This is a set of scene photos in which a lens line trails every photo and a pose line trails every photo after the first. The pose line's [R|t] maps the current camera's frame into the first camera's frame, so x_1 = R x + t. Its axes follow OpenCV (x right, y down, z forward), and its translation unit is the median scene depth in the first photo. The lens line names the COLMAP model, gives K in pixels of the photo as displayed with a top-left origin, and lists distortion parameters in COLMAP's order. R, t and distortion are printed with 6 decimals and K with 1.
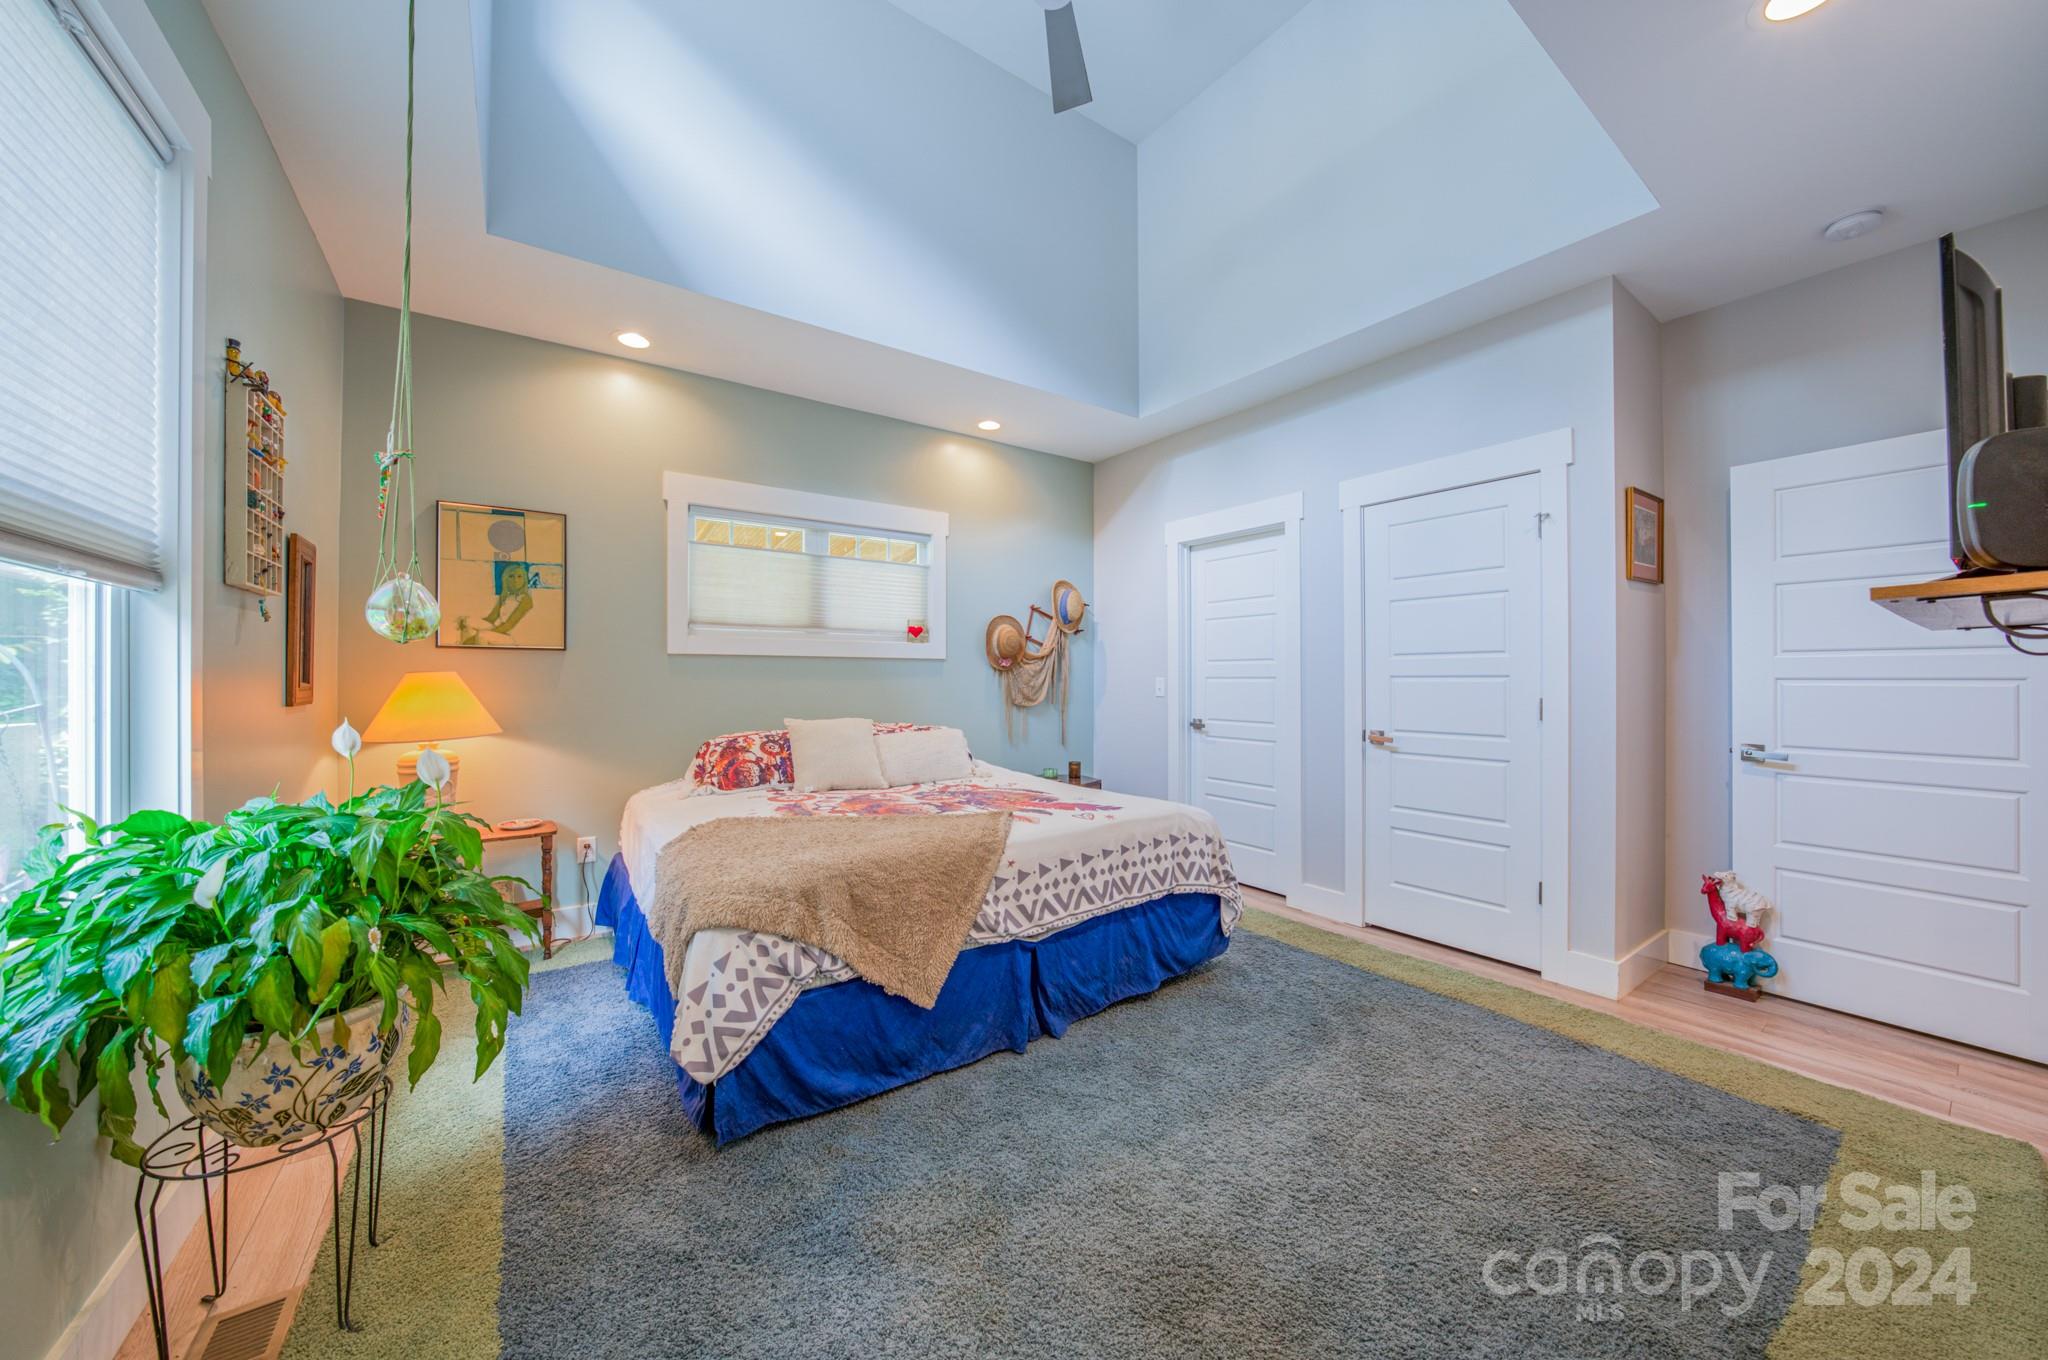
lens RADIAL K [[710.6, 0, 1024.0], [0, 710.6, 678.7], [0, 0, 1]] dist [-0.027500, 0.006175]
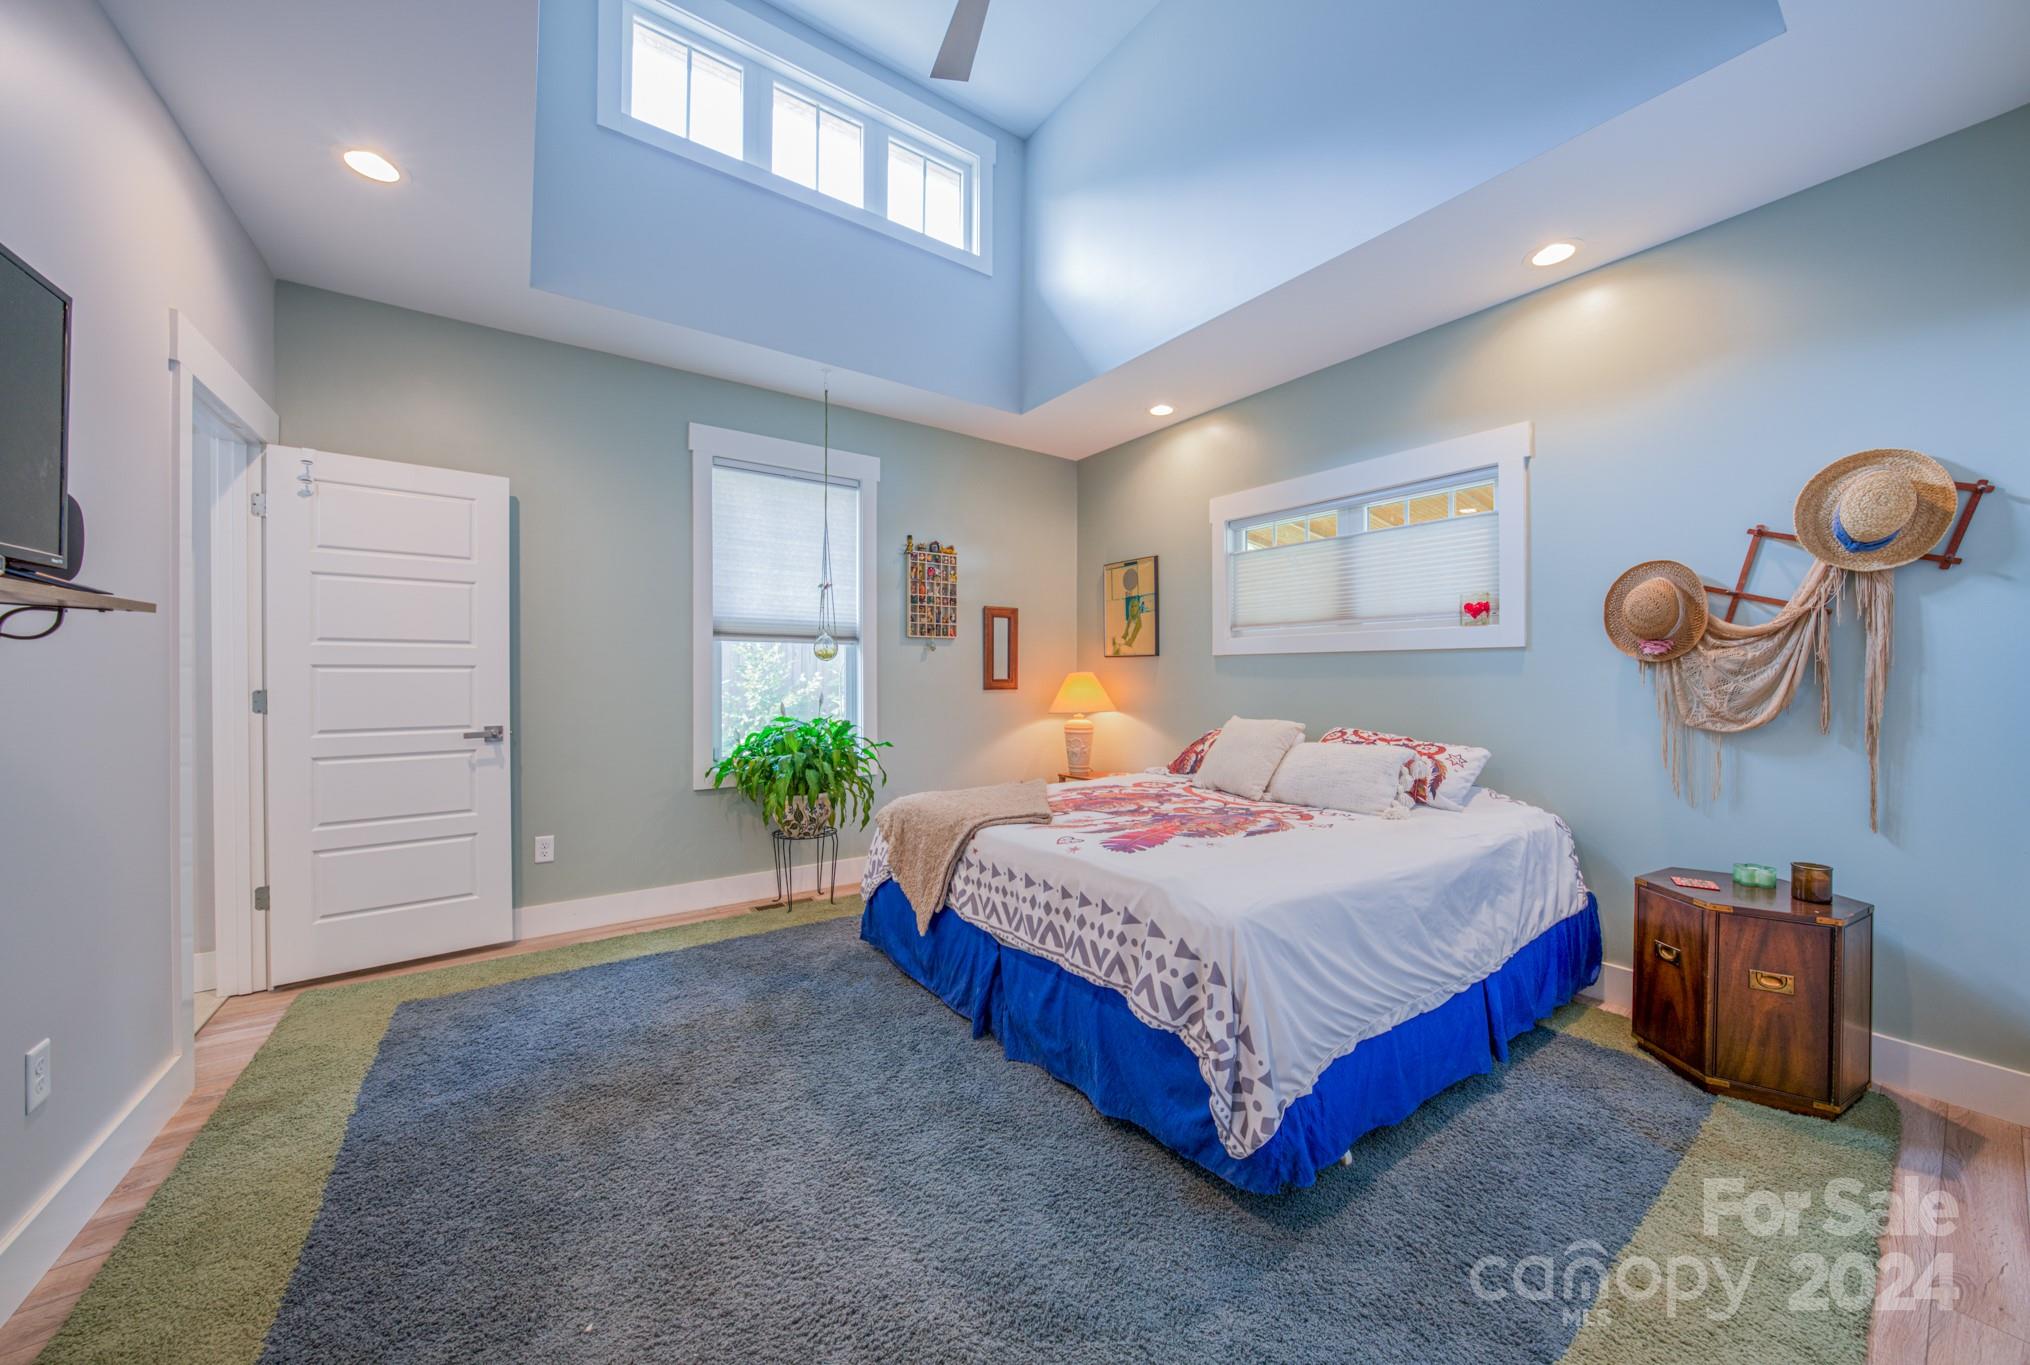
lens RADIAL K [[704.3, 0, 1013.5], [0, 704.3, 677.4], [0, 0, 1]] dist [-0.027500, 0.006175]
pose [[0.010383, -0.001488, -0.999945, 0.722492], [-0.004485, 0.999989, -0.001535, 0.004308], [0.999936, 0.004500, 0.010376, 0.739744]]
